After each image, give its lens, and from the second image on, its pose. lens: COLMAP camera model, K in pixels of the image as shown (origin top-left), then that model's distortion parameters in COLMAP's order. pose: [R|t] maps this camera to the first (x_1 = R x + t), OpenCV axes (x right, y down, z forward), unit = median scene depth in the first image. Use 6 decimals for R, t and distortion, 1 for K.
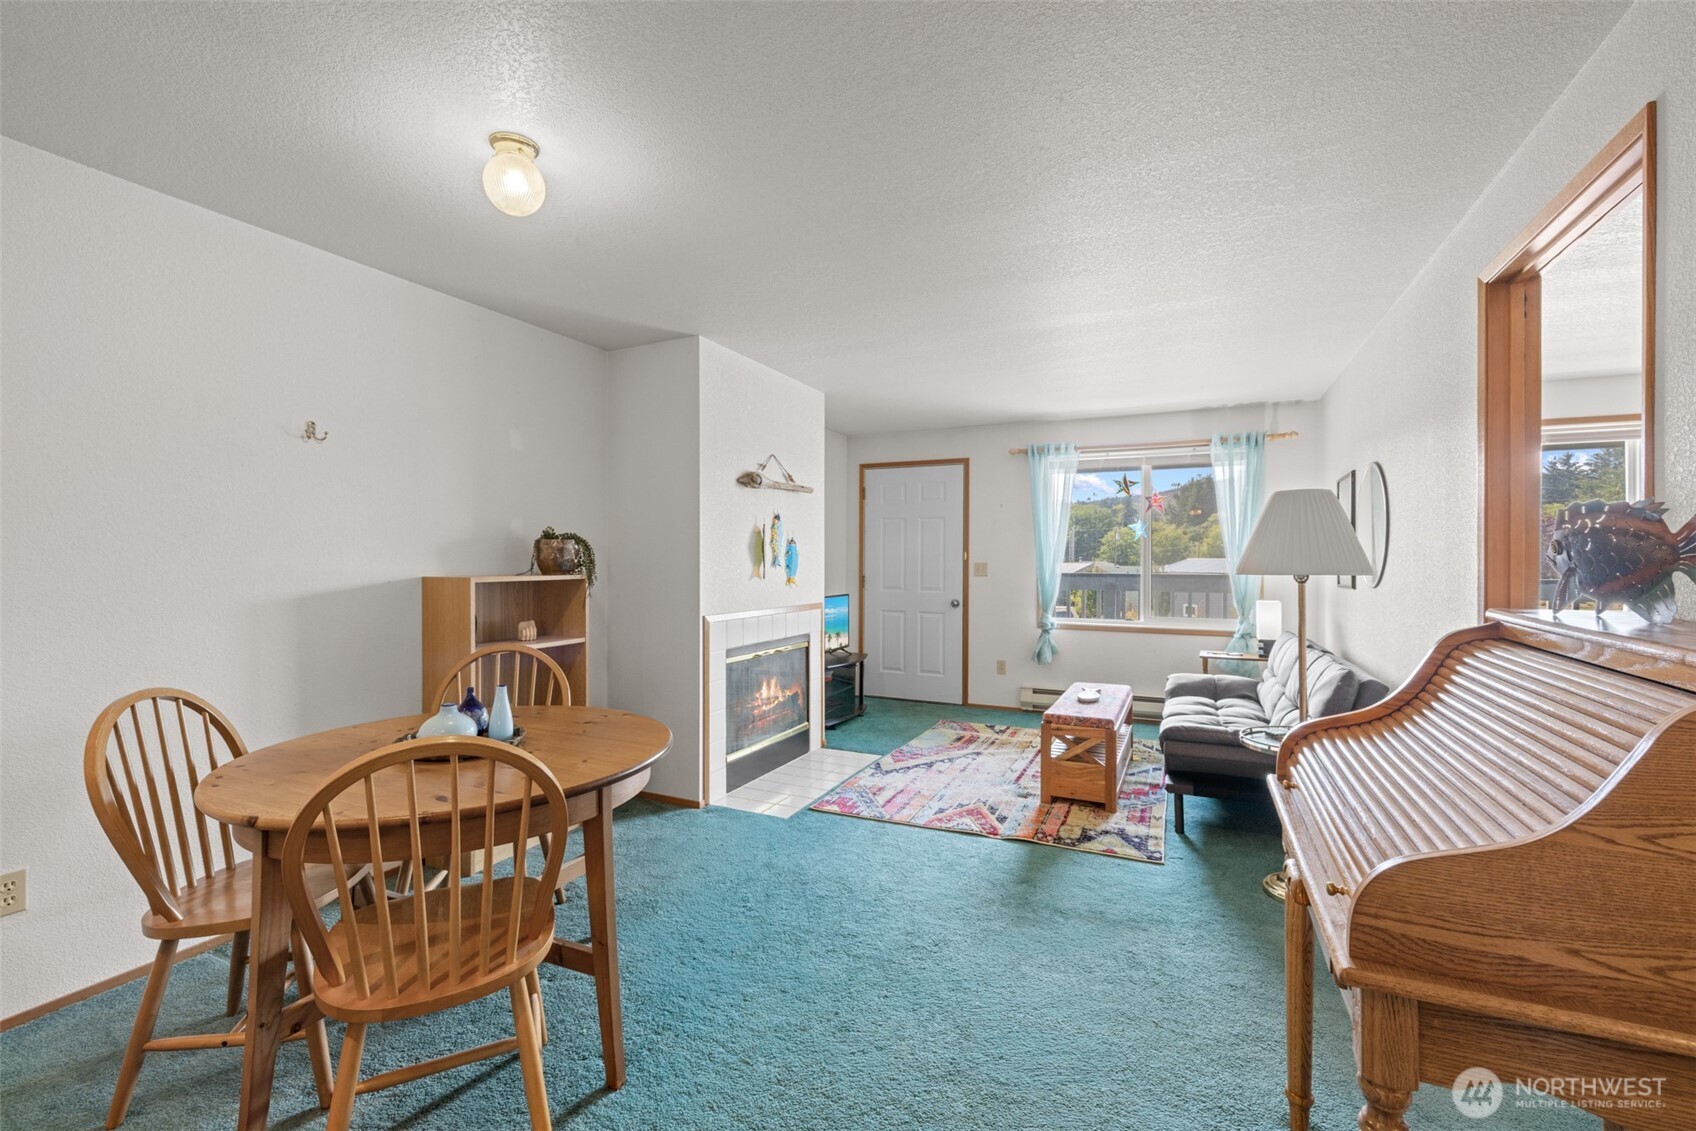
lens RADIAL K [[721.8, 0, 832.1], [0, 721.8, 564.7], [0, 0, 1]] dist [0.000334, 0.000042]
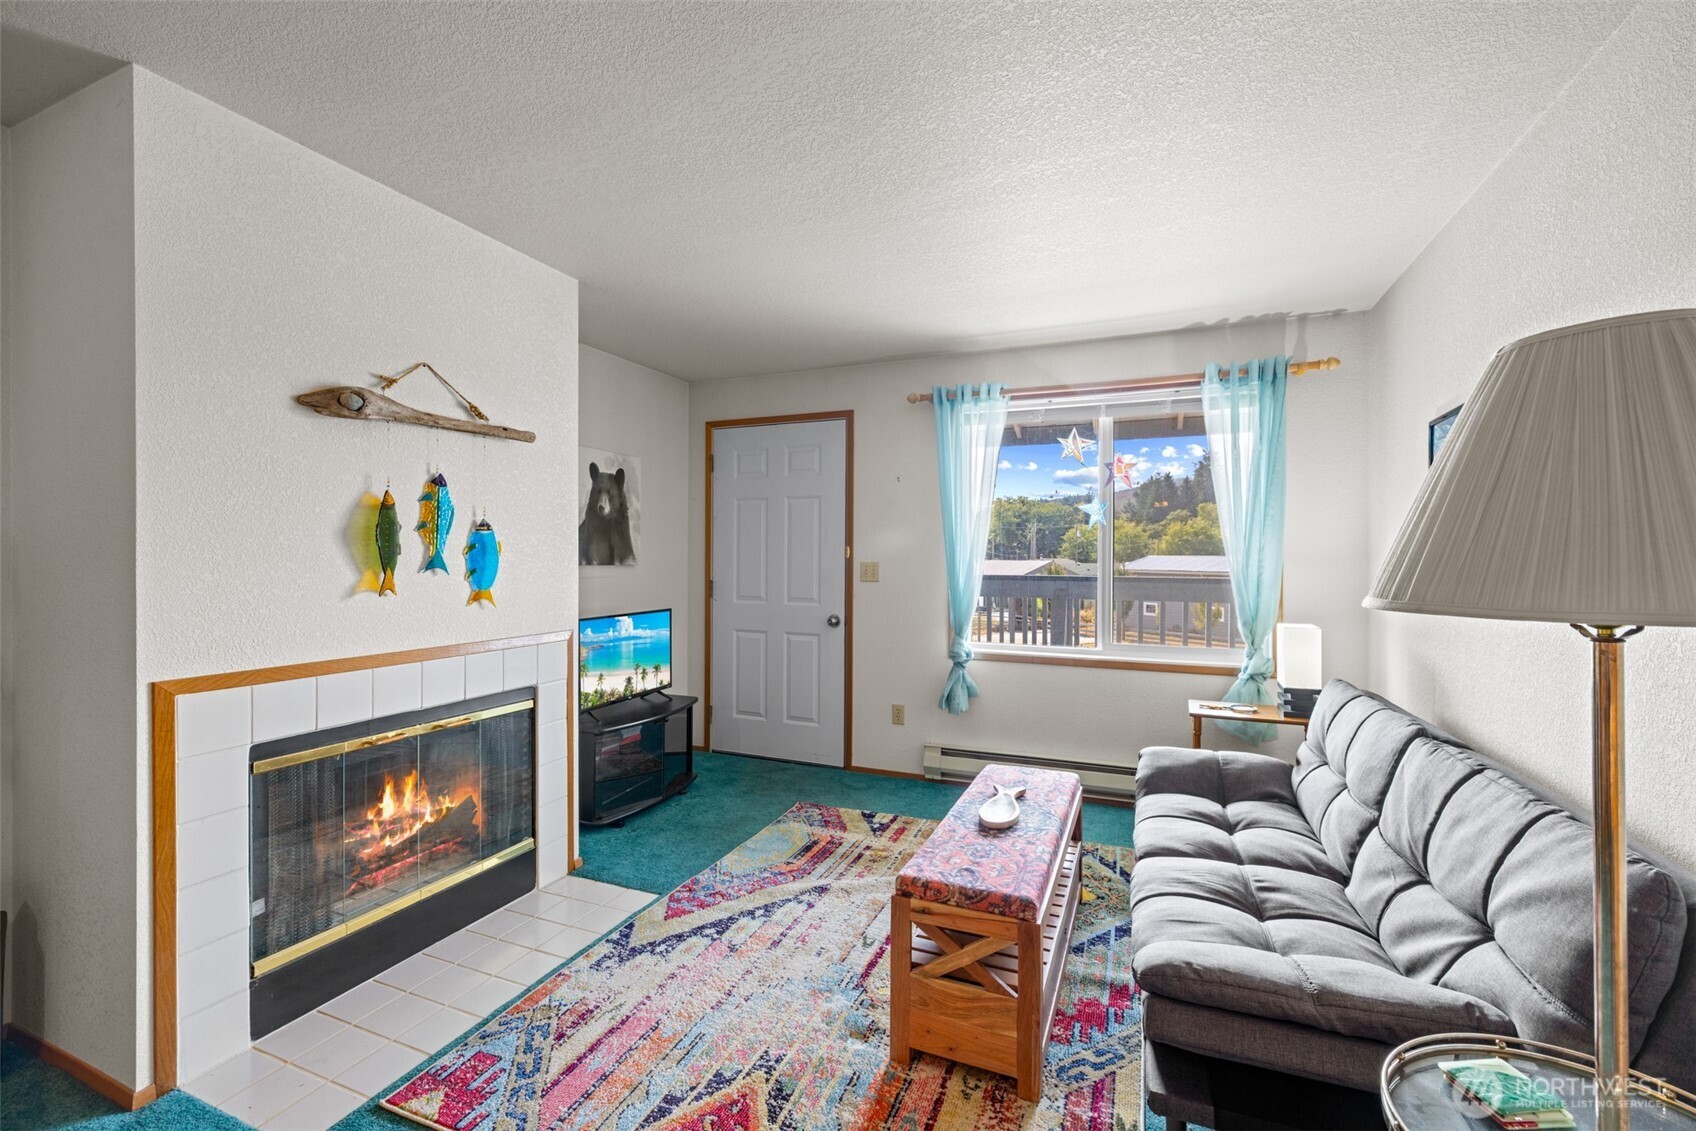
lens RADIAL K [[721.8, 0, 831.3], [0, 721.8, 563.0], [0, 0, 1]] dist [0.000334, 0.000042]
pose [[0.998962, 0.000864, 0.045544, 0.190719], [-0.000954, 0.999998, 0.001949, -0.004727], [-0.045542, -0.001990, 0.998960, 0.434566]]
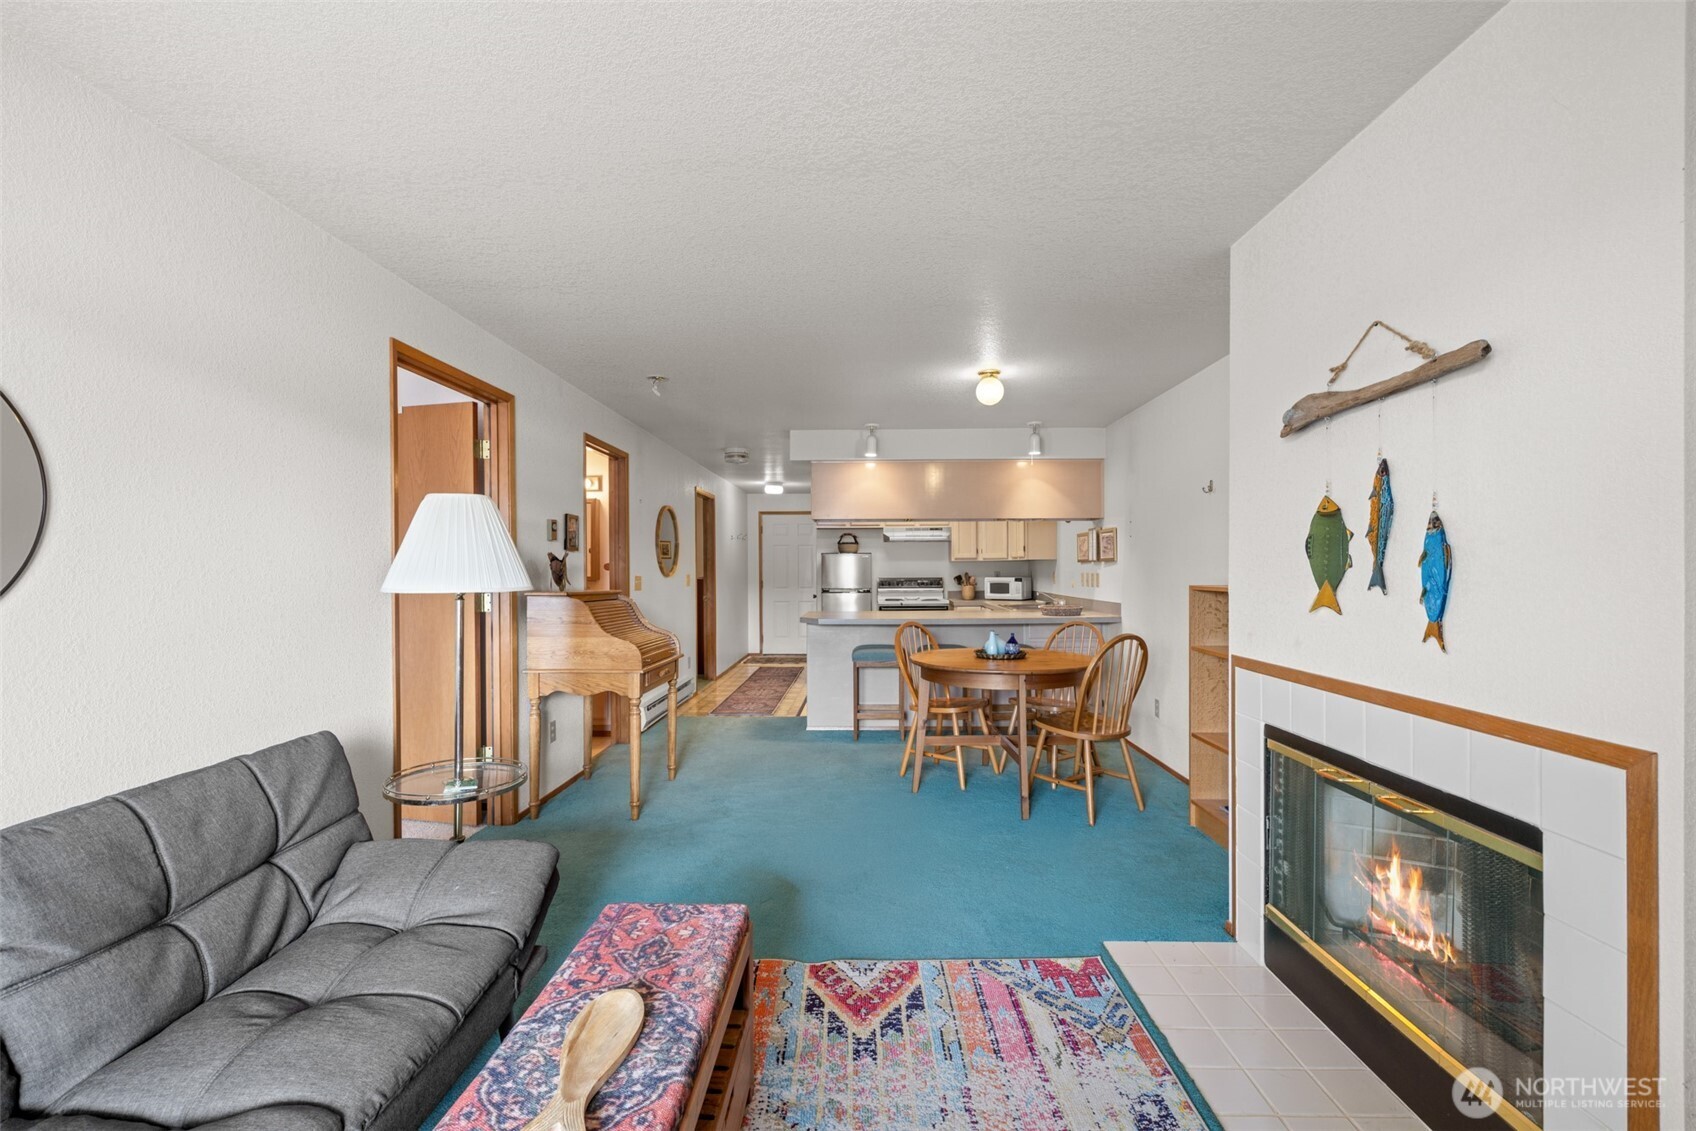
lens RADIAL K [[721.8, 0, 847.9], [0, 721.8, 569.1], [0, 0, 1]] dist [0.000334, 0.000042]
pose [[-0.905866, -0.003373, -0.423551, 0.363489], [-0.006056, 0.999969, 0.004987, -0.008750], [0.423521, 0.007083, -0.905858, 1.214866]]
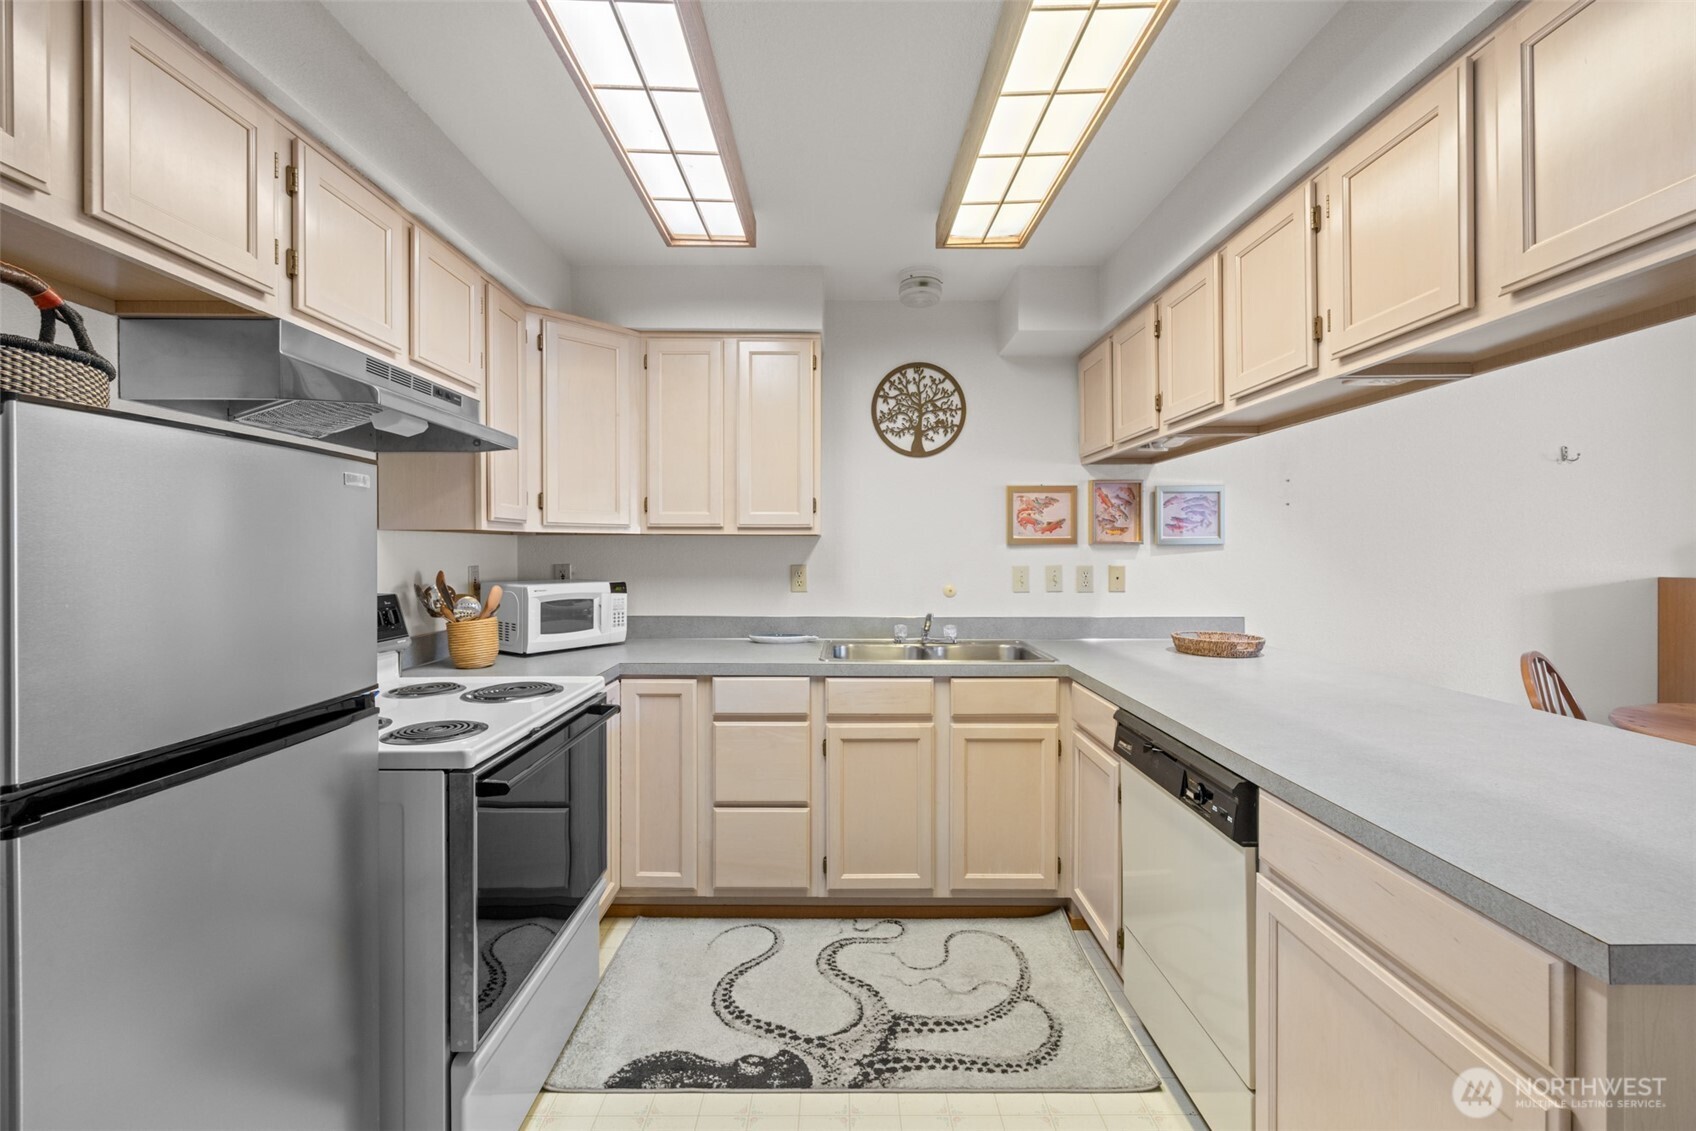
lens RADIAL K [[721.8, 0, 847.8], [0, 721.8, 547.6], [0, 0, 1]] dist [0.000334, 0.000042]
pose [[0.457454, -0.013043, -0.889138, -0.116166], [-0.005047, 0.999838, -0.017264, -0.001475], [0.889219, 0.012385, 0.457314, -0.362145]]
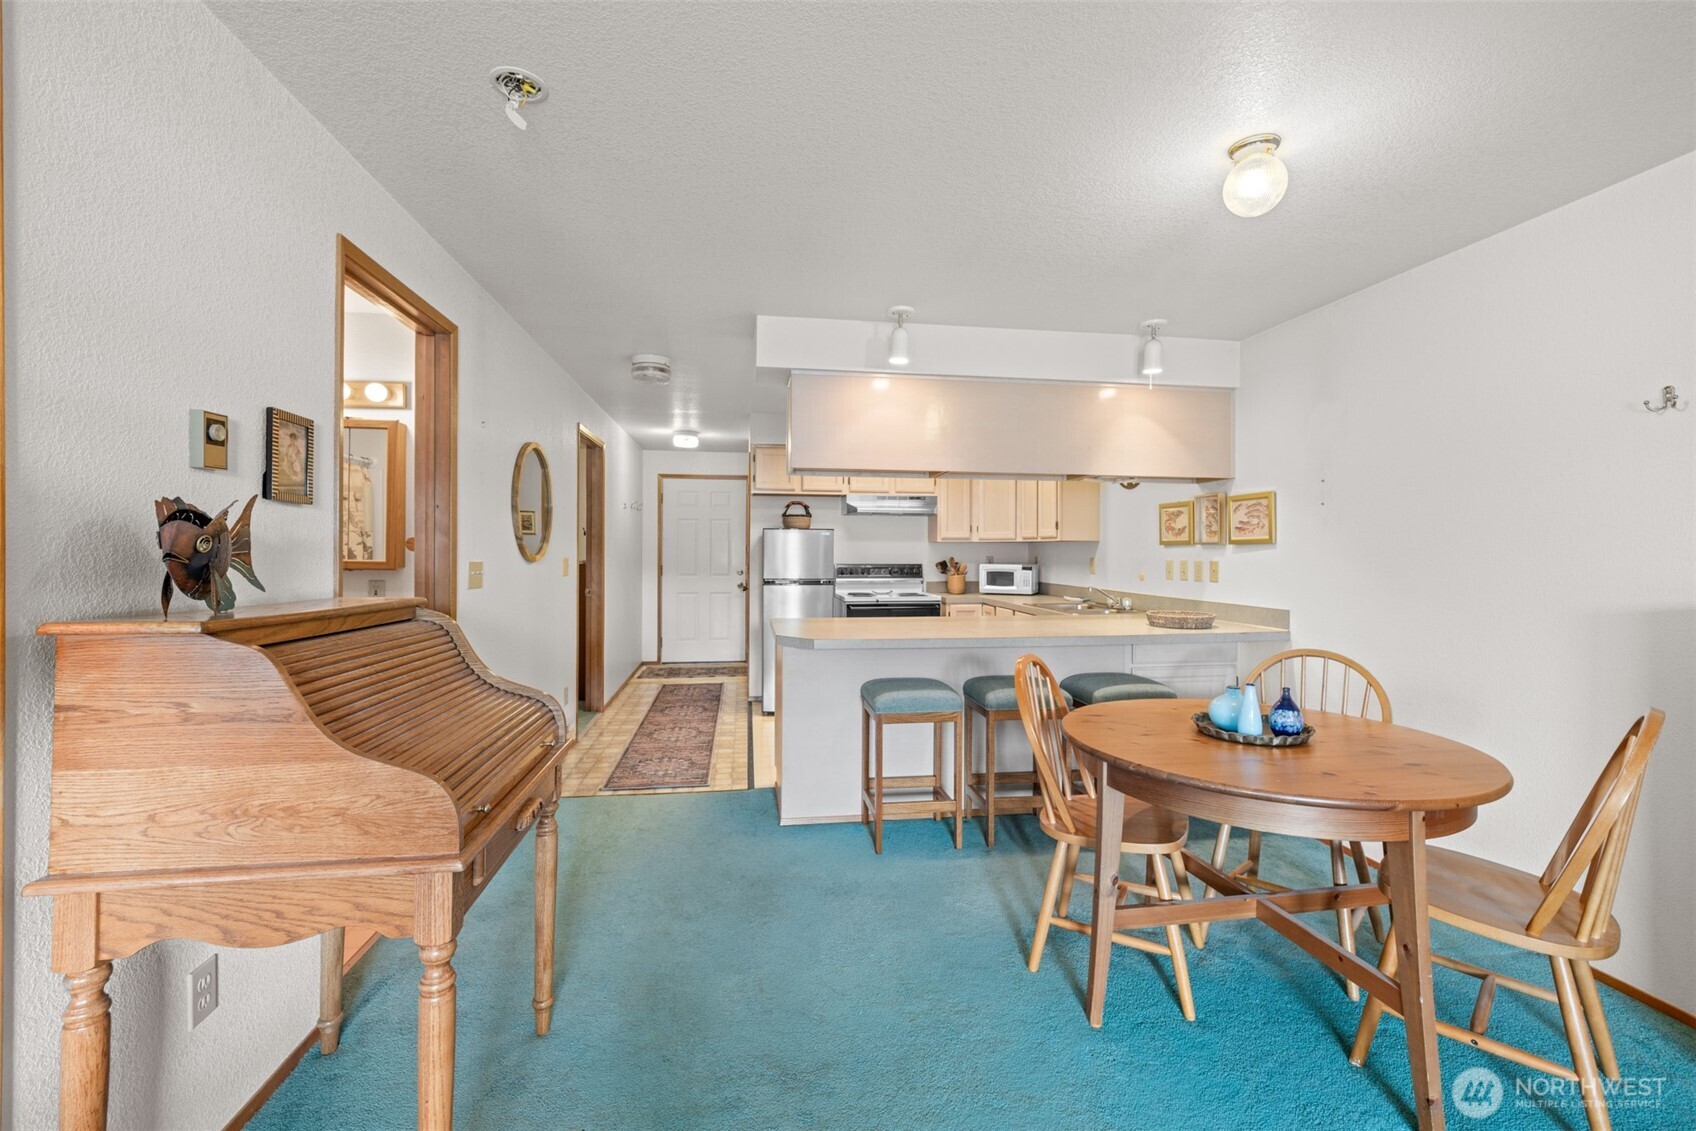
lens RADIAL K [[721.8, 0, 843.1], [0, 721.8, 549.7], [0, 0, 1]] dist [0.000334, 0.000042]
pose [[-0.821576, -0.011923, -0.569974, 0.264401], [-0.015688, 0.999875, 0.001696, -0.005943], [0.569883, 0.010336, -0.821661, 0.669509]]
